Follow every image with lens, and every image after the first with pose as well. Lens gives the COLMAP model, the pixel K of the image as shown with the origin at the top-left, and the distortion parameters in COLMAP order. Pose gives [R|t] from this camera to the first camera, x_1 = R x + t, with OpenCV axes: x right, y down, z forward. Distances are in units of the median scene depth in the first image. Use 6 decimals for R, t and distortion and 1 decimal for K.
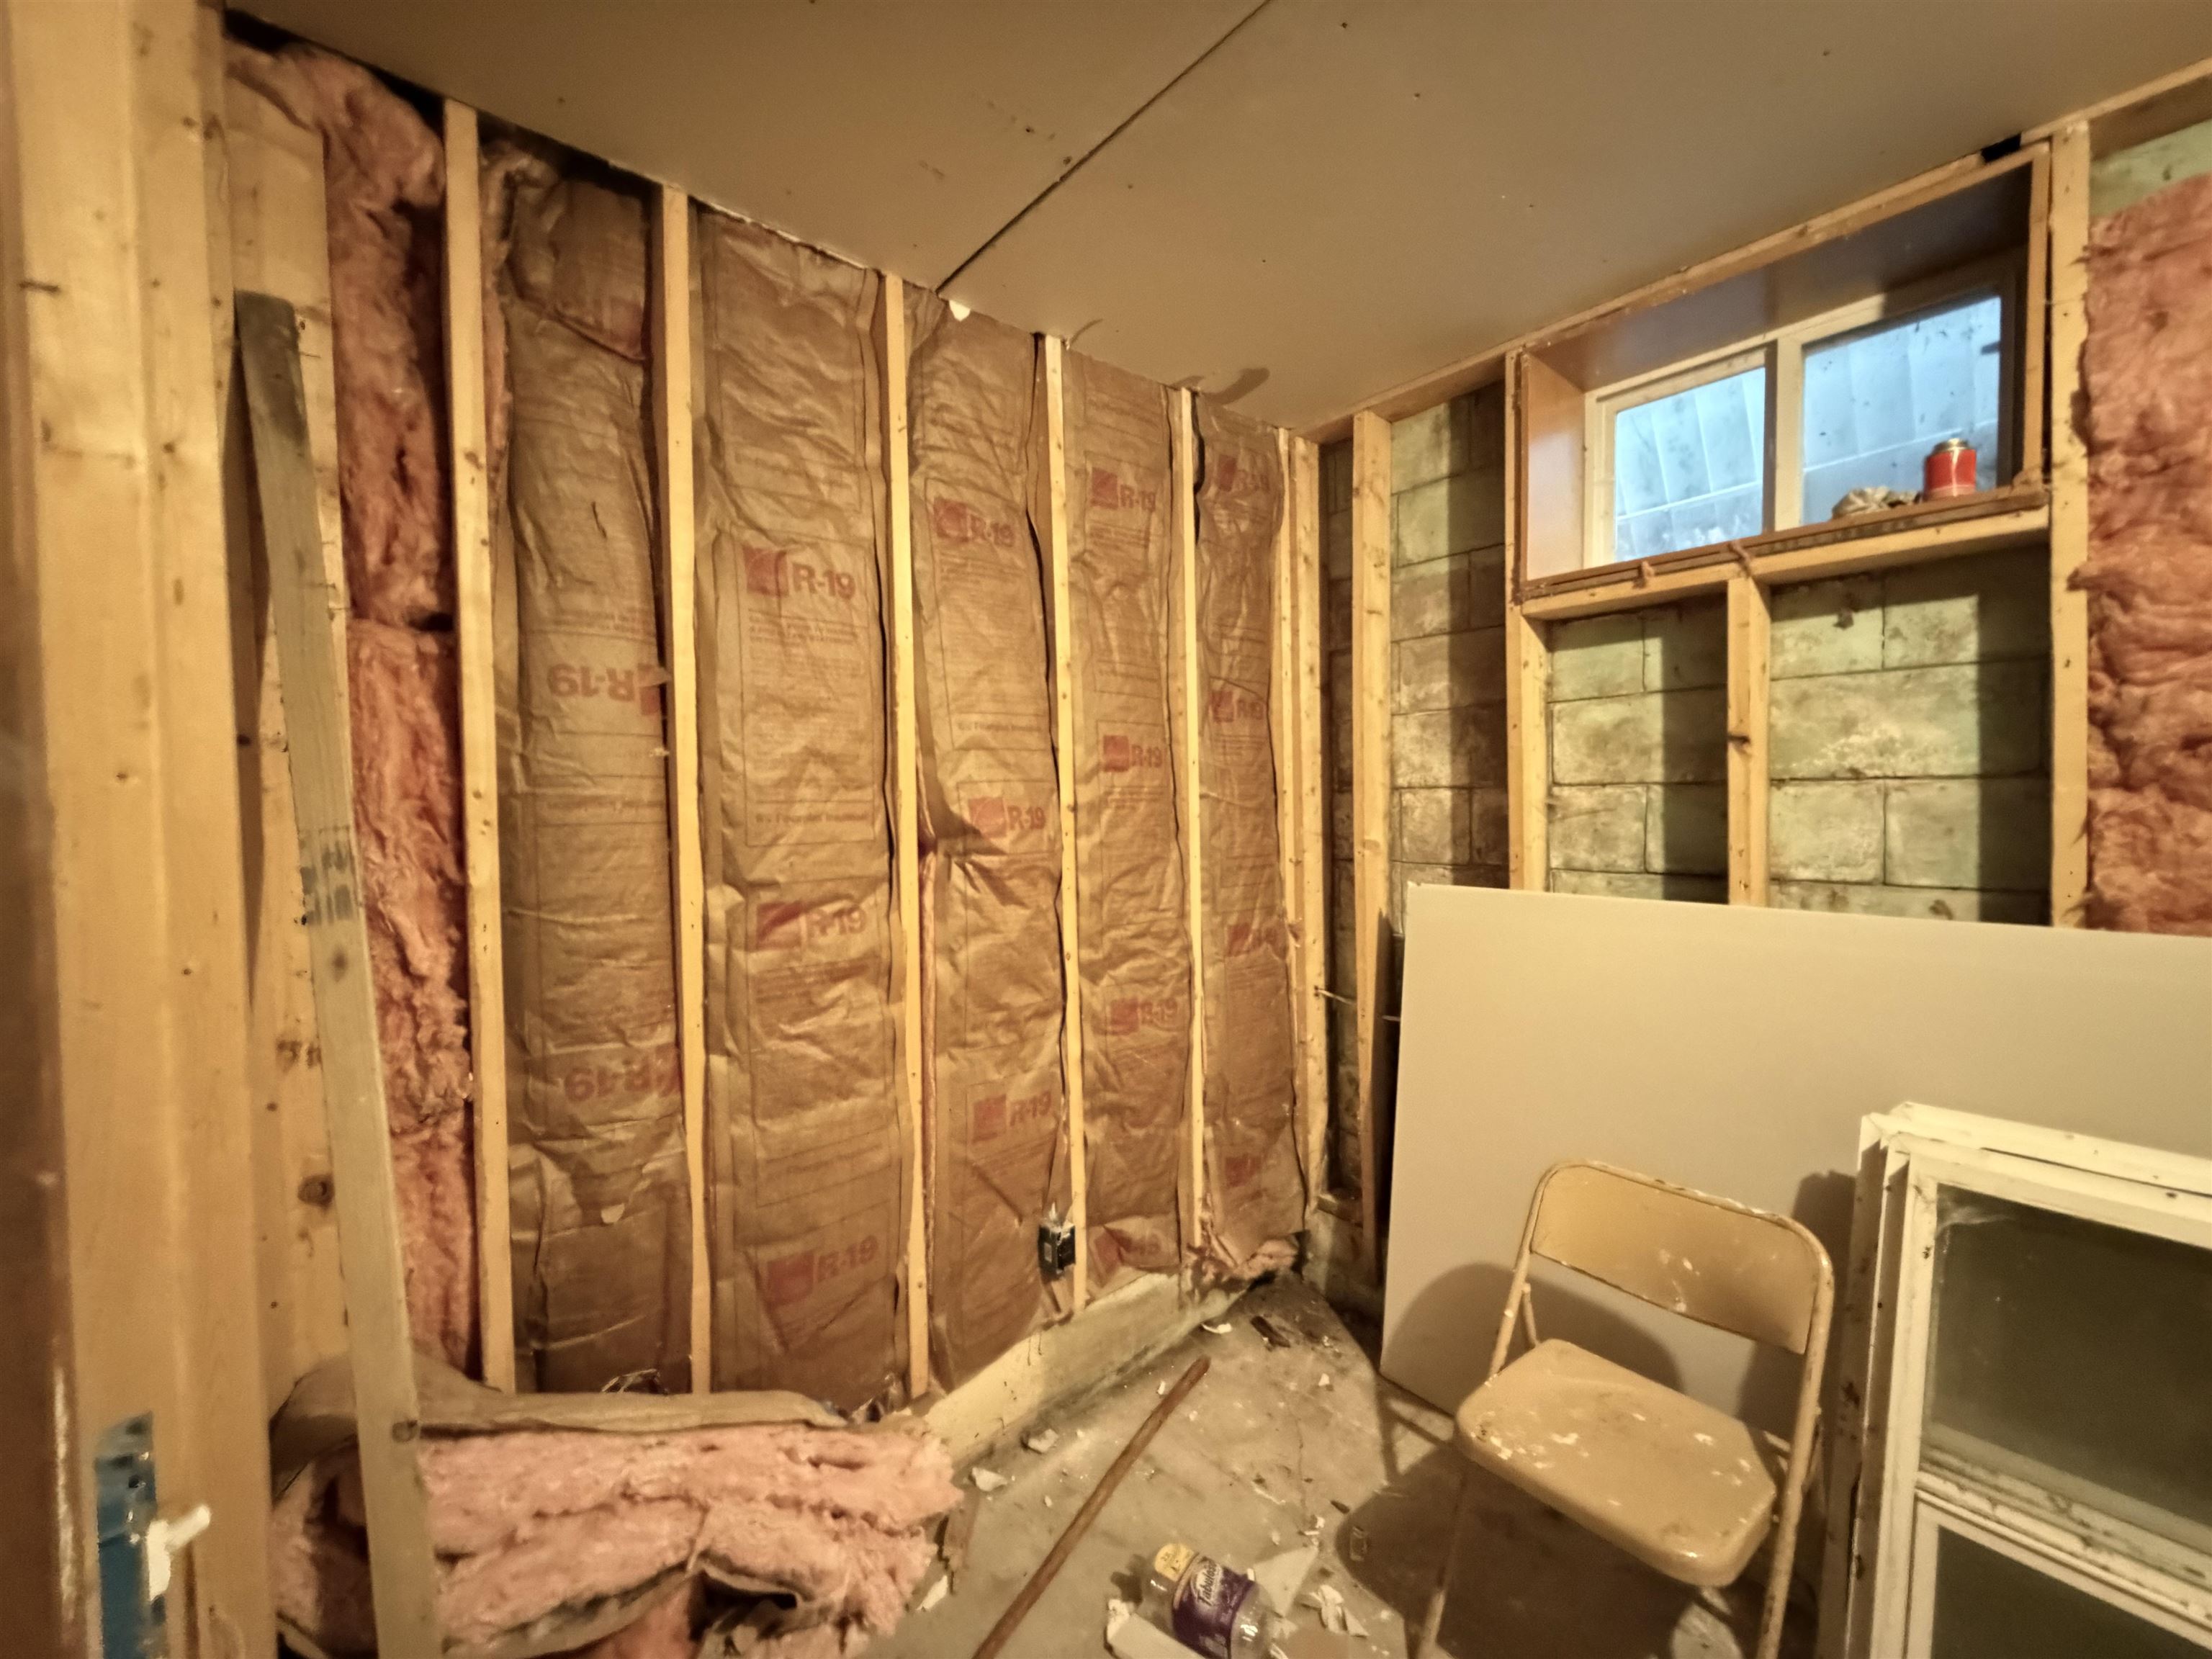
lens RADIAL K [[883.1, 0, 1102.1], [0, 883.1, 826.0], [0, 0, 1]] dist [0.000342, 0.000310]
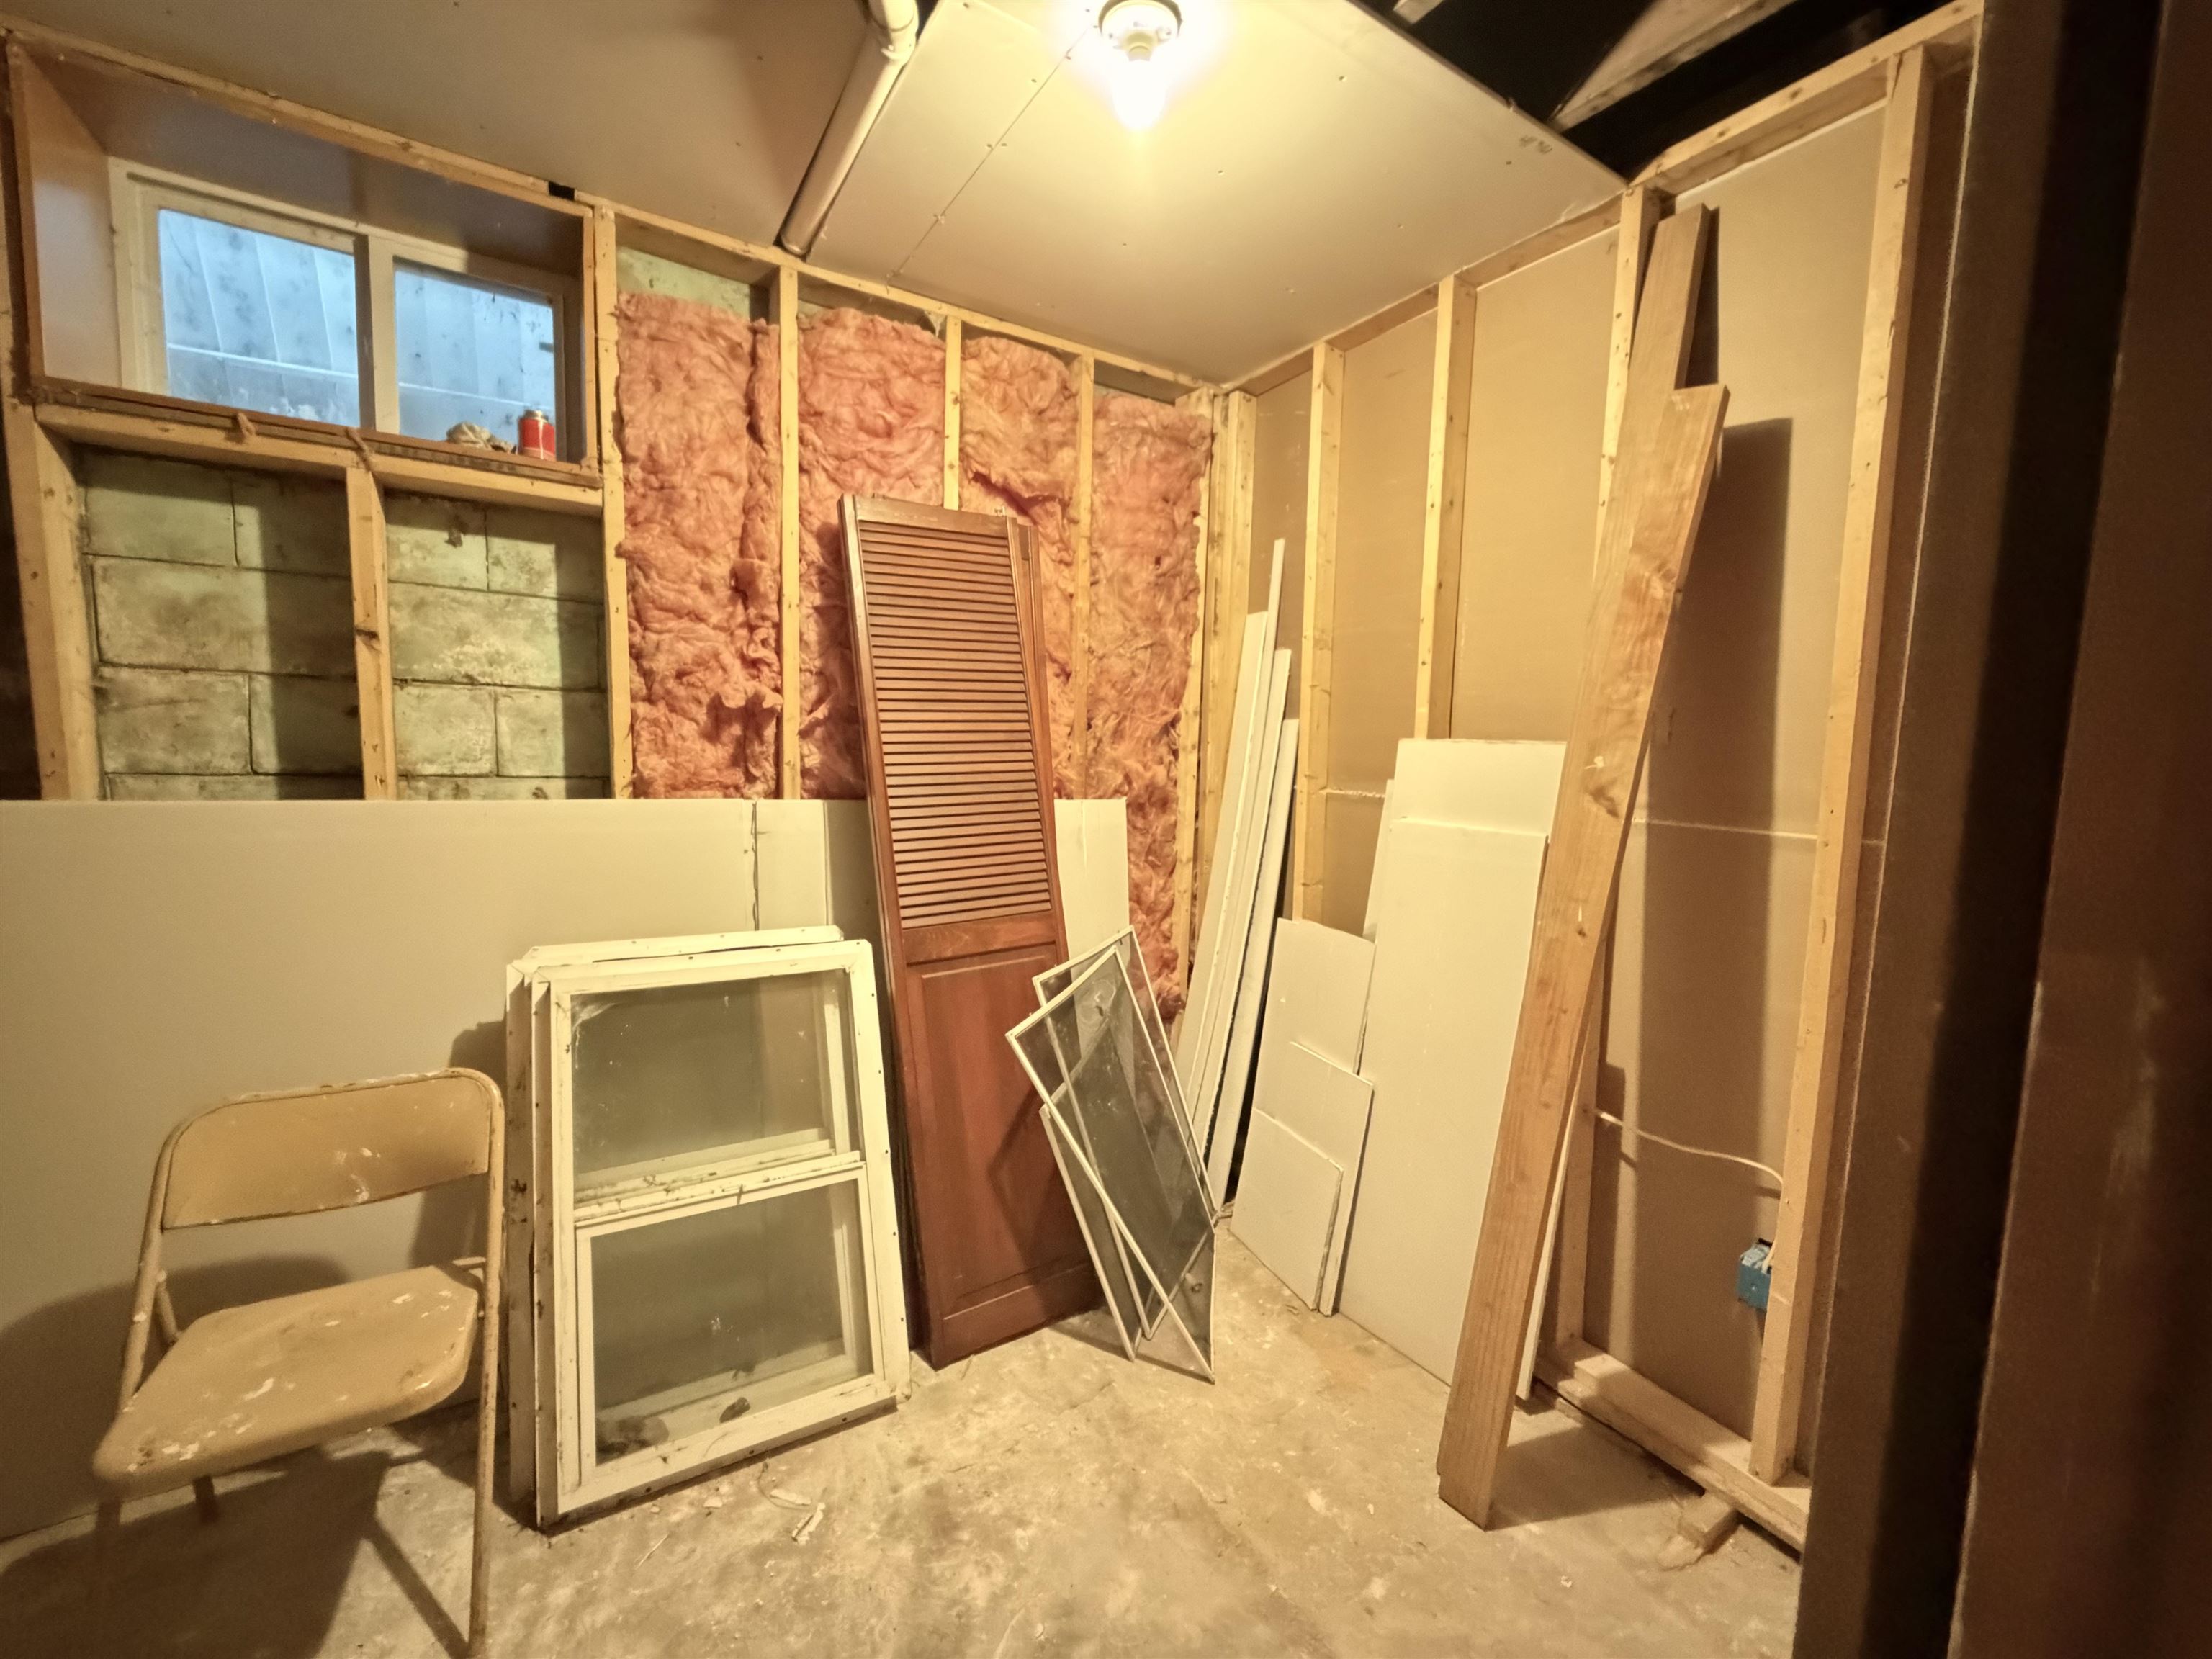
lens RADIAL K [[883.1, 0, 1104.0], [0, 883.1, 827.6], [0, 0, 1]] dist [0.000342, 0.000310]
pose [[0.149319, -0.070444, 0.986277, -0.172925], [-0.003275, 0.997418, 0.071736, 0.050610], [-0.988784, -0.013942, 0.148703, 0.024351]]
